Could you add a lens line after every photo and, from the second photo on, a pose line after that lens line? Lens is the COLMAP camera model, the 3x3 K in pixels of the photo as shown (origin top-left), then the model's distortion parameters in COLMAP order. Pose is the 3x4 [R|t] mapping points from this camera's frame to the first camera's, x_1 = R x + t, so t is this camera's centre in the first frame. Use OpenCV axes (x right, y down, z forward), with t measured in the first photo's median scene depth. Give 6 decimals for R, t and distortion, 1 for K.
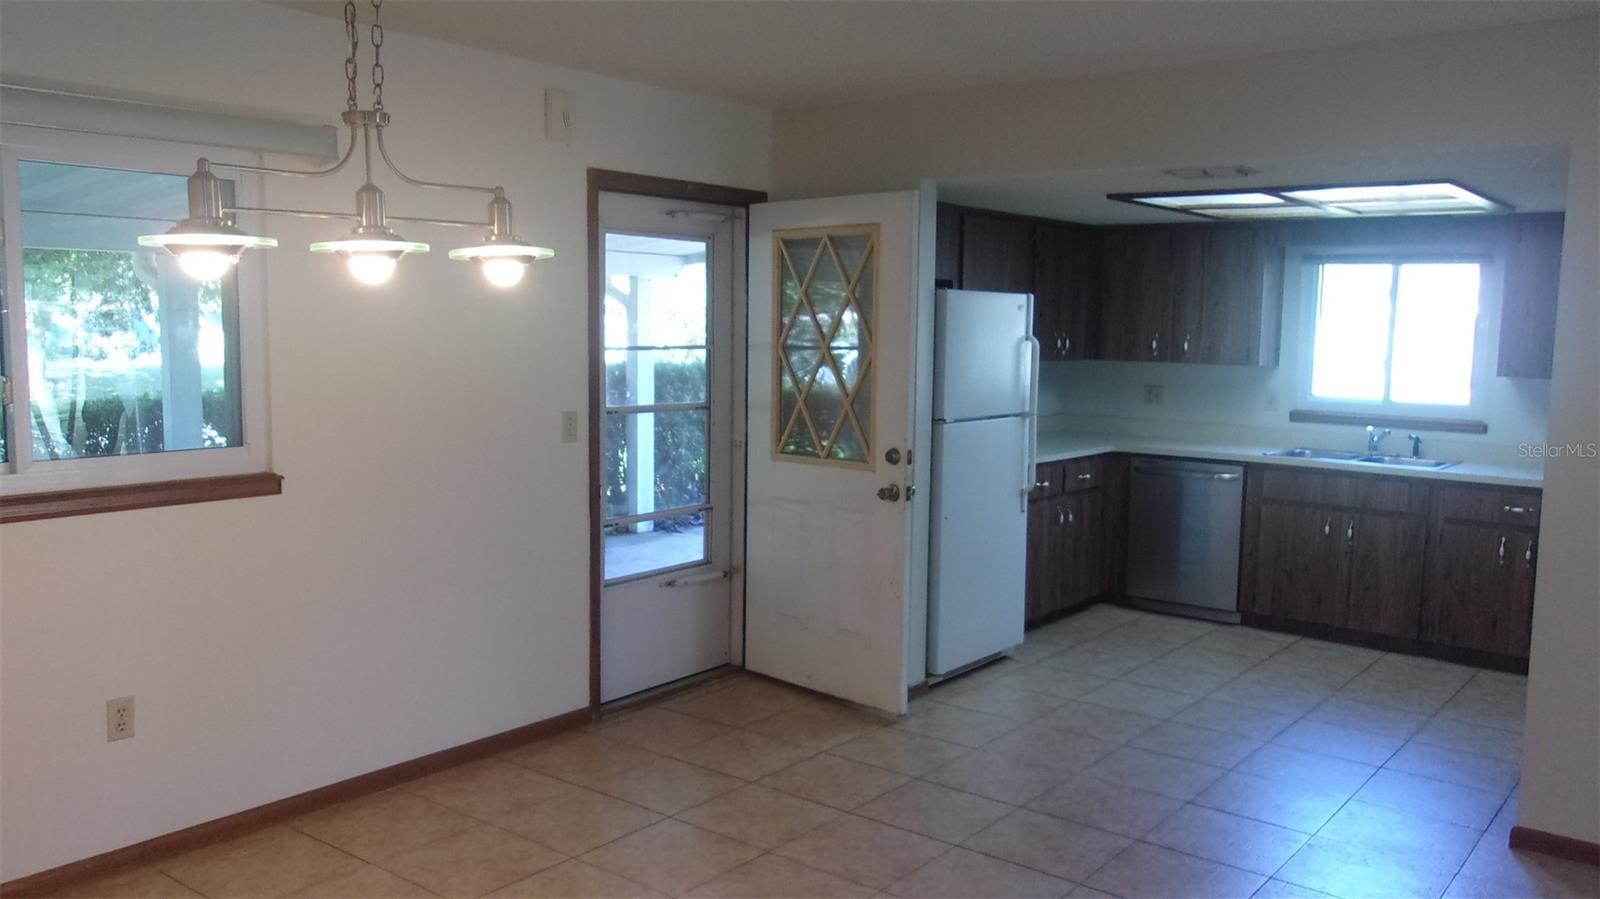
lens RADIAL K [[1286.1, 0, 800.0], [0, 1286.1, 449.5], [0, 0, 1]] dist [0.007392, 0.004093]
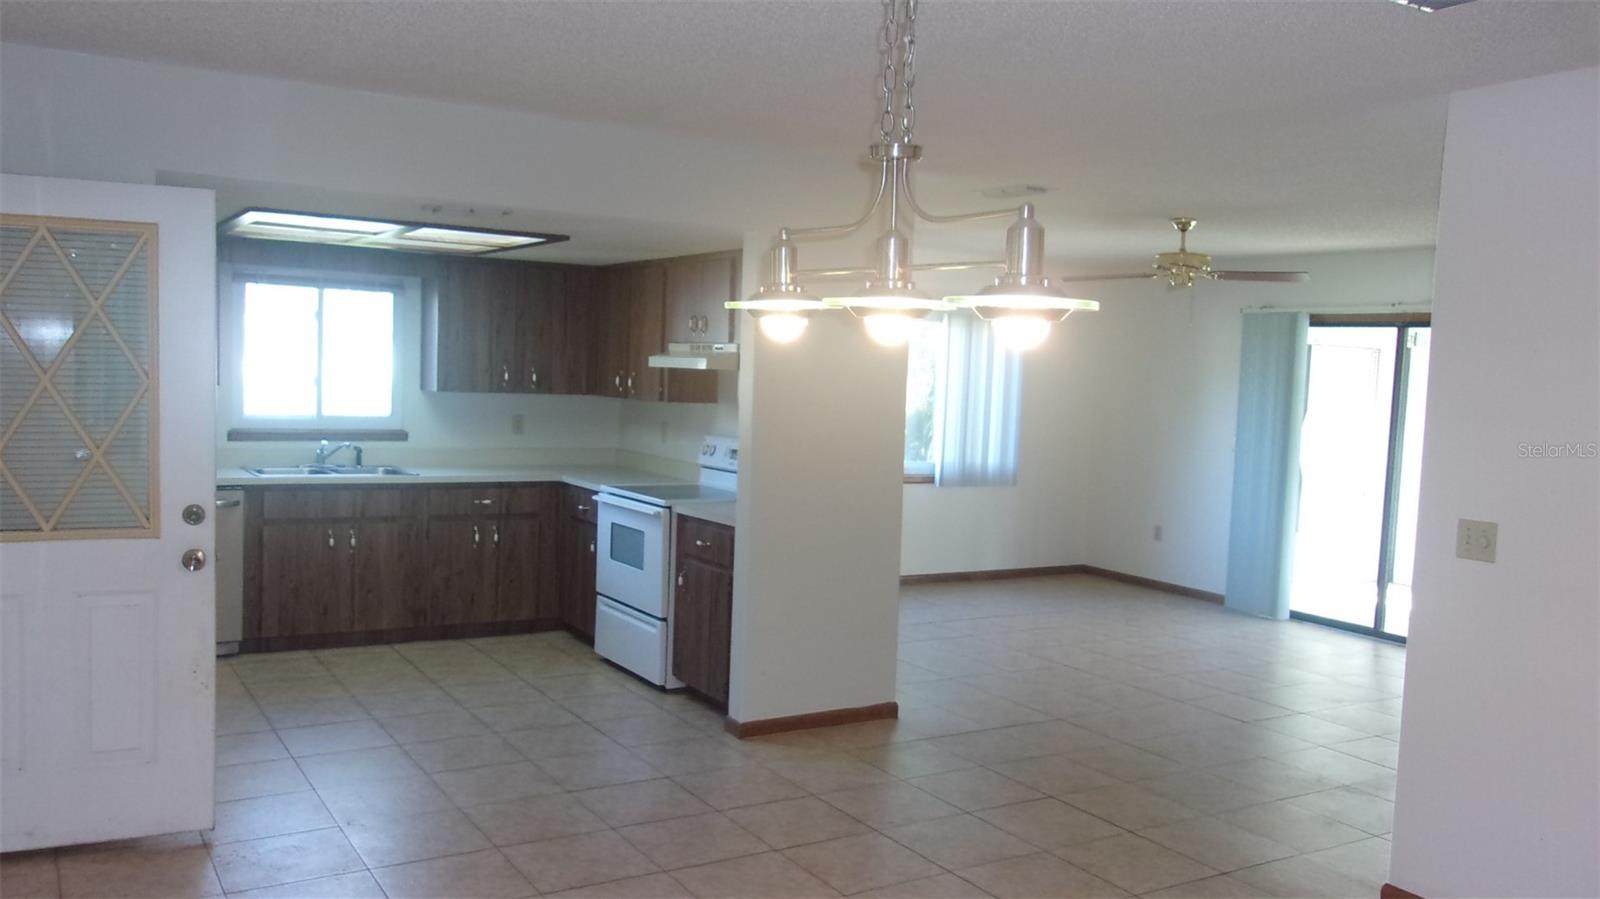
lens RADIAL K [[1274.2, 0, 800.0], [0, 1274.2, 449.5], [0, 0, 1]] dist [-0.000548, 0.000825]
pose [[0.346373, -0.070087, 0.935475, -0.420244], [0.065023, 0.996601, 0.050591, -0.039938], [-0.935841, 0.043304, 0.349753, 0.280096]]
